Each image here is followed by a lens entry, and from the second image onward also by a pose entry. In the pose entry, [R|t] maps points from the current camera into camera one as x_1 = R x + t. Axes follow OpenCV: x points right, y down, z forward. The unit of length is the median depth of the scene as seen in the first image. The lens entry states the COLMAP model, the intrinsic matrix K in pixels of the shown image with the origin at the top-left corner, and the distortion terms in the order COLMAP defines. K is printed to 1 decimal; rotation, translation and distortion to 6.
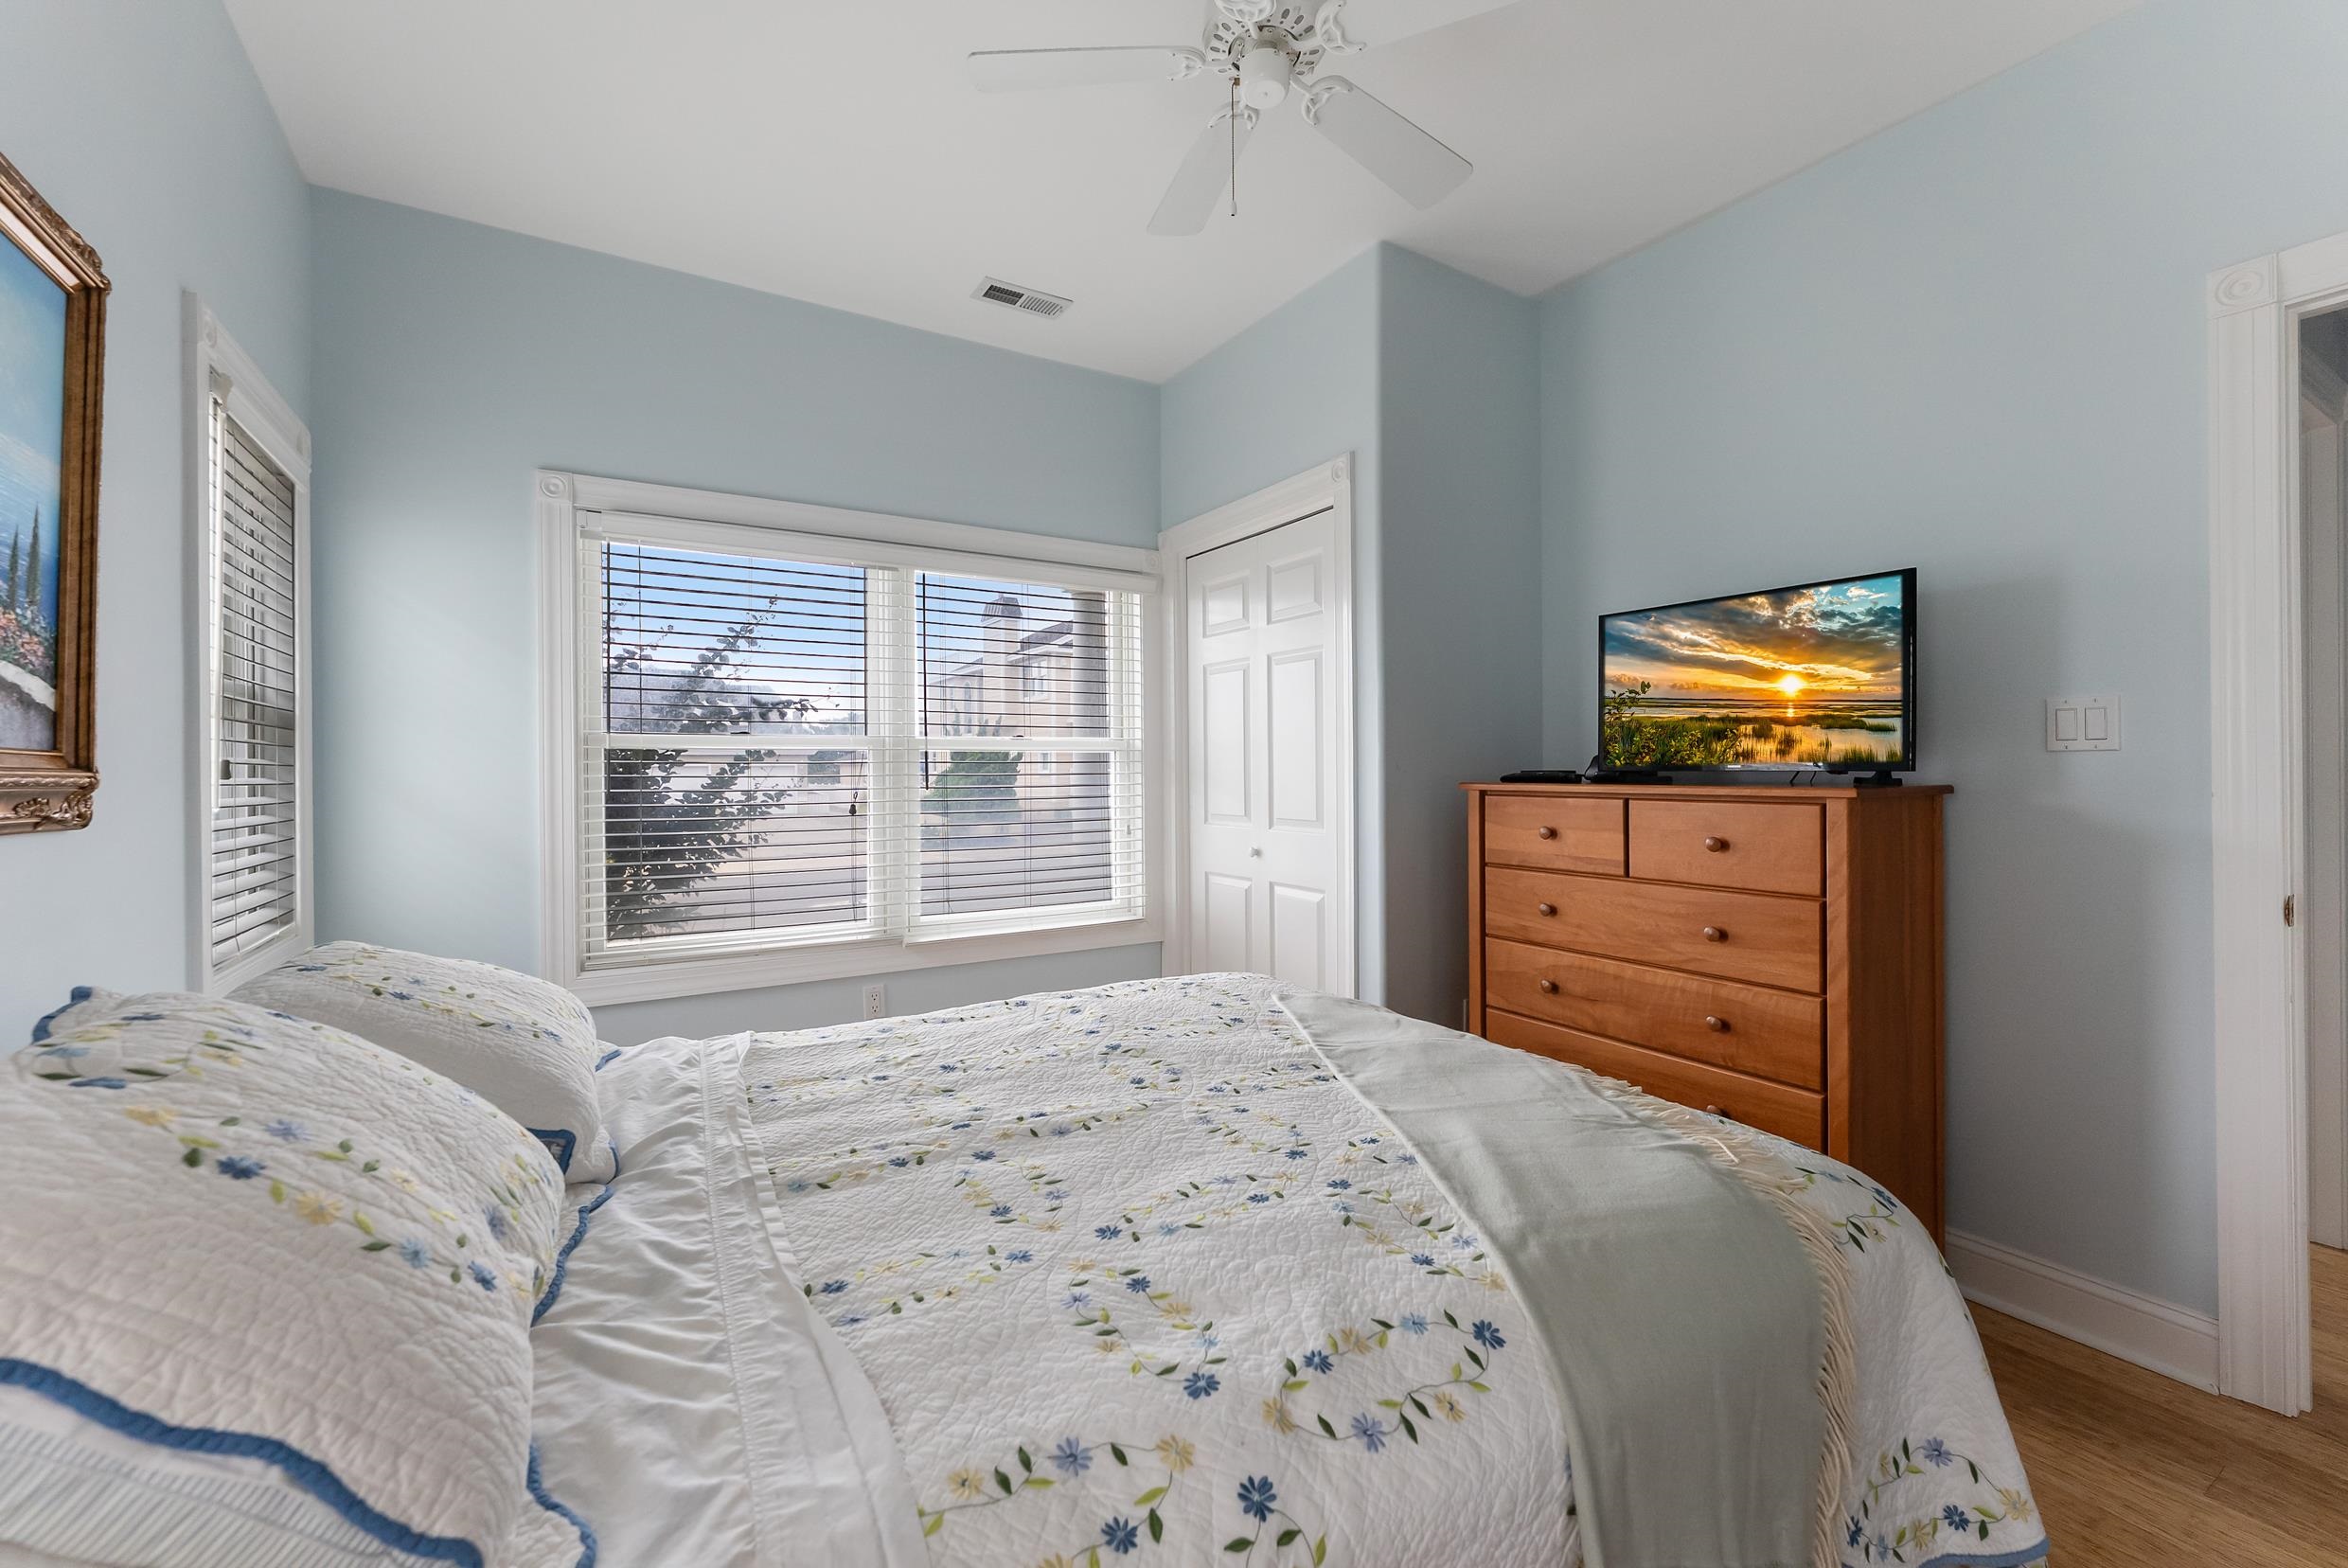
lens RADIAL K [[952.7, 0, 1178.2], [0, 952.7, 762.0], [0, 0, 1]] dist [-0.003064, -0.000425]
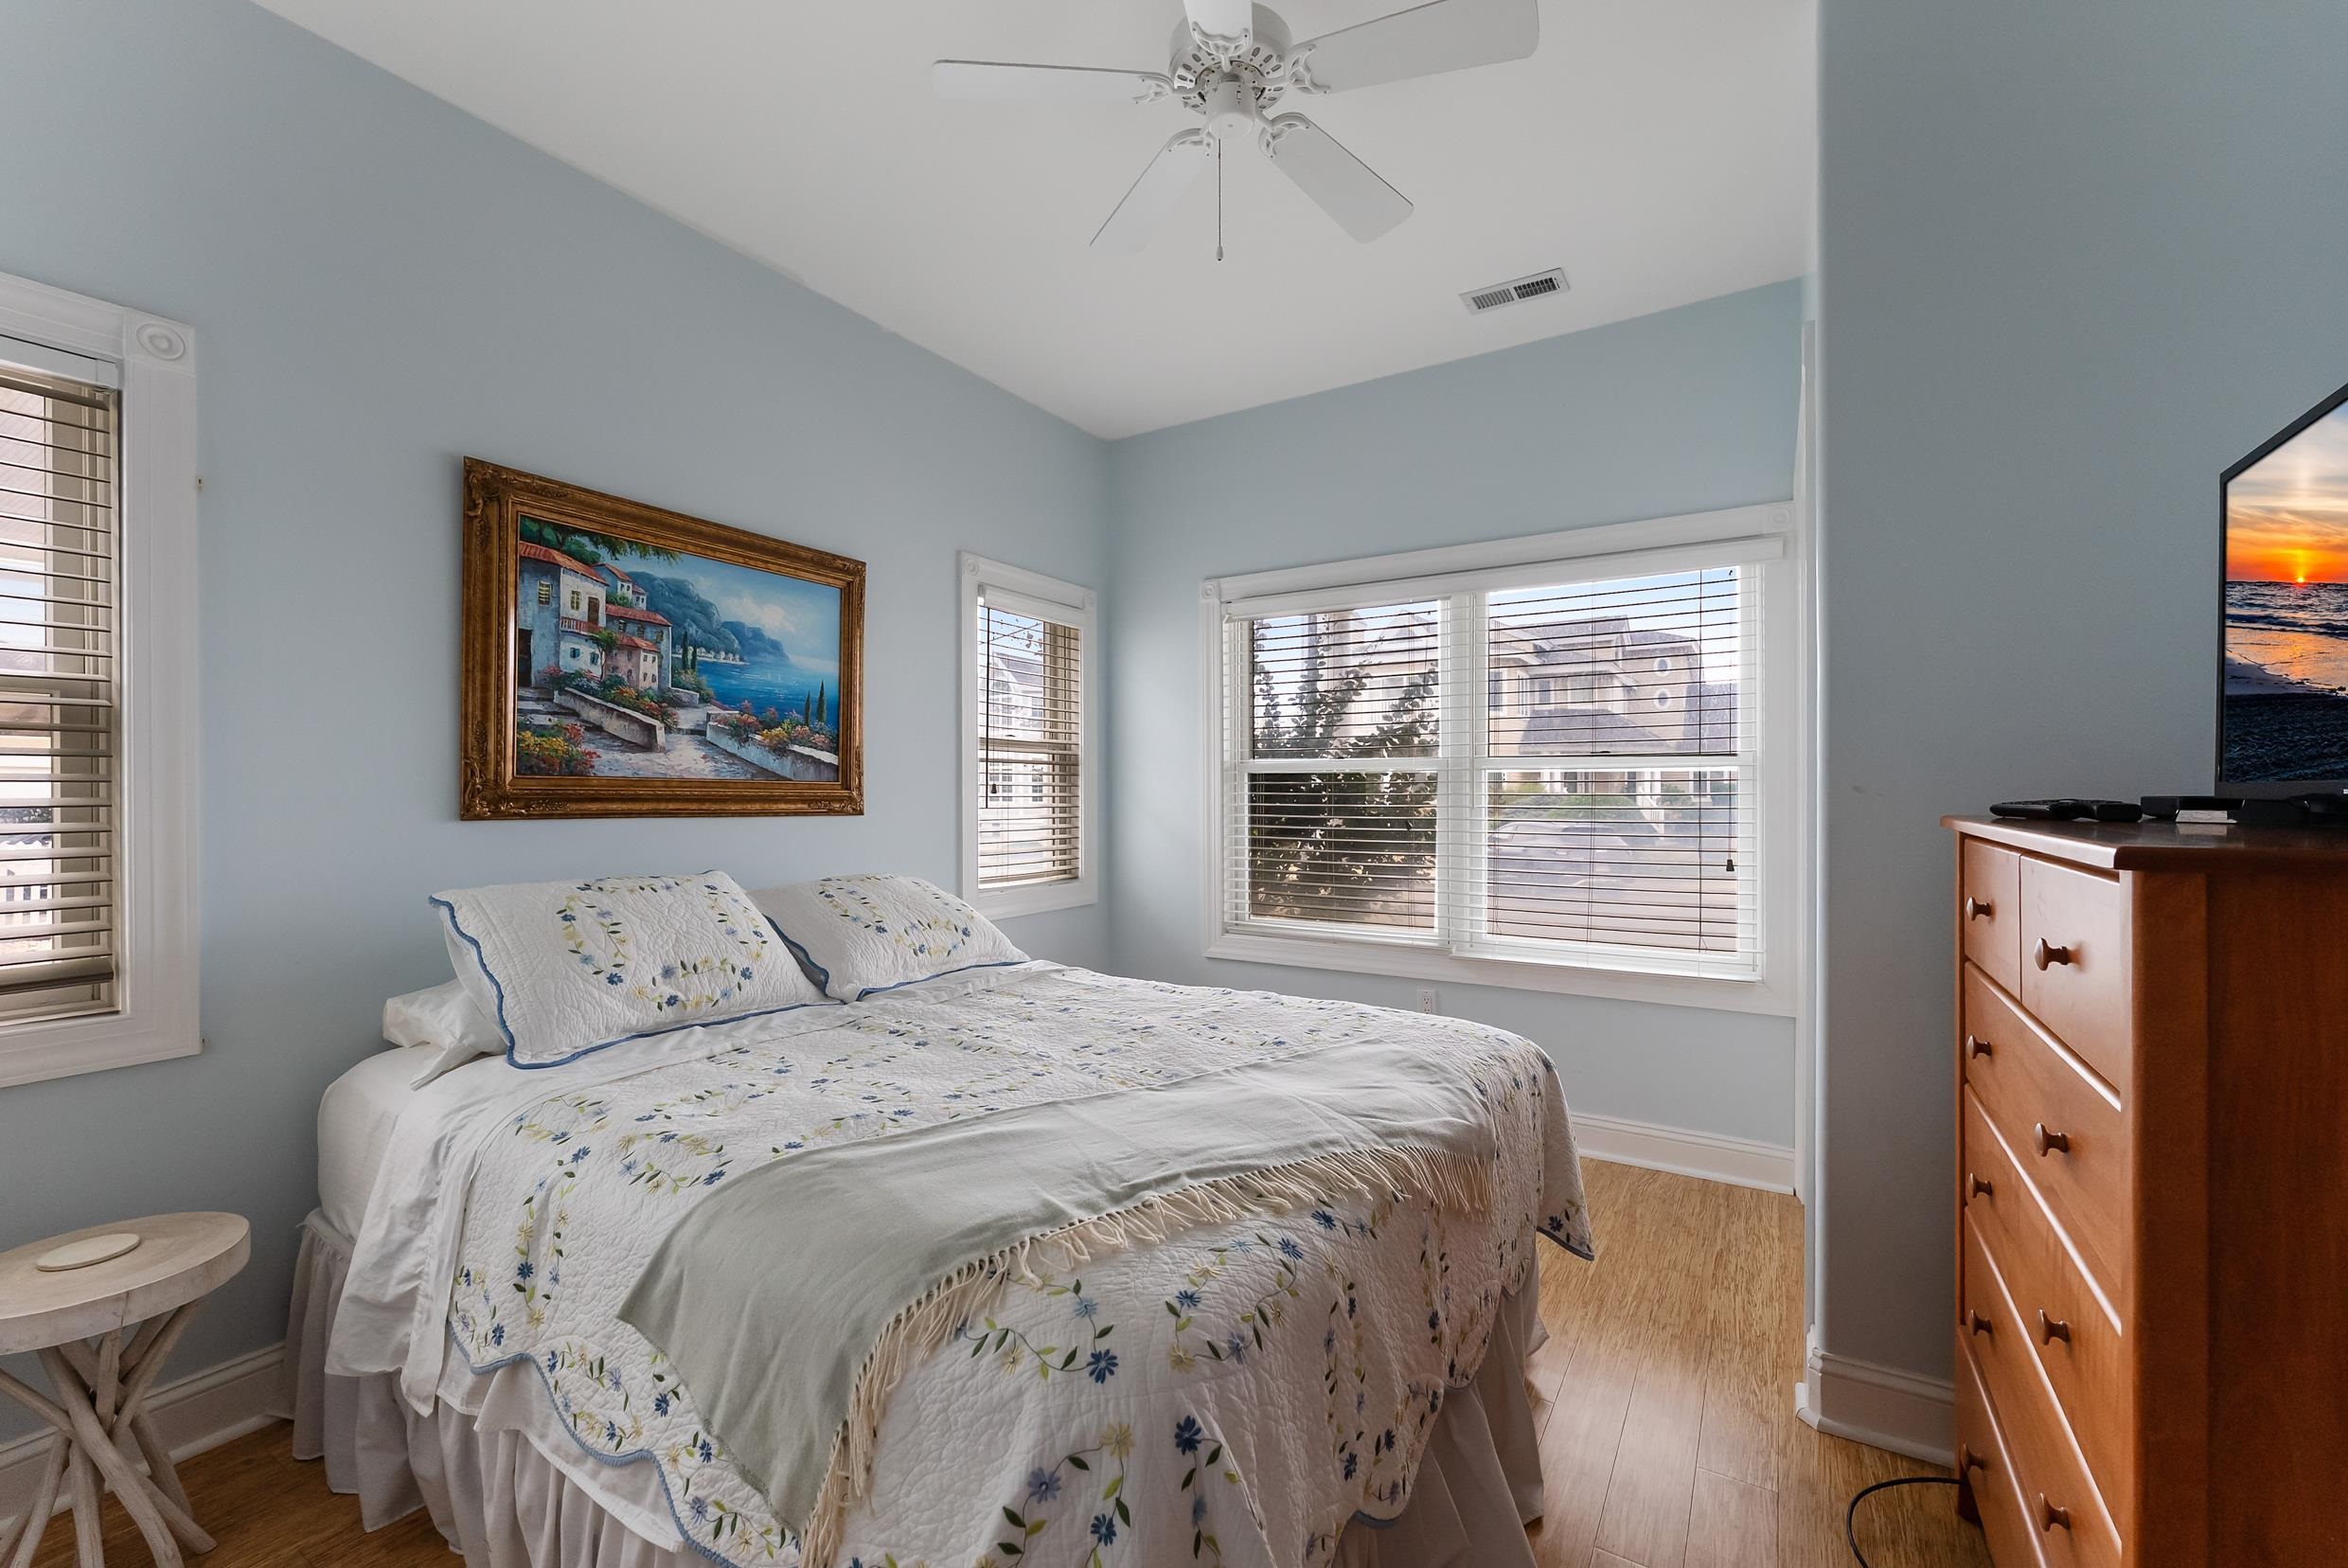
lens RADIAL K [[964.8, 0, 1174.0], [0, 964.8, 784.0], [0, 0, 1]] dist [0.003686, 0.000383]
pose [[0.449492, 0.000554, -0.893284, 1.297947], [0.006988, 0.999967, 0.004136, -0.010414], [0.893257, -0.008102, 0.449473, 0.627414]]
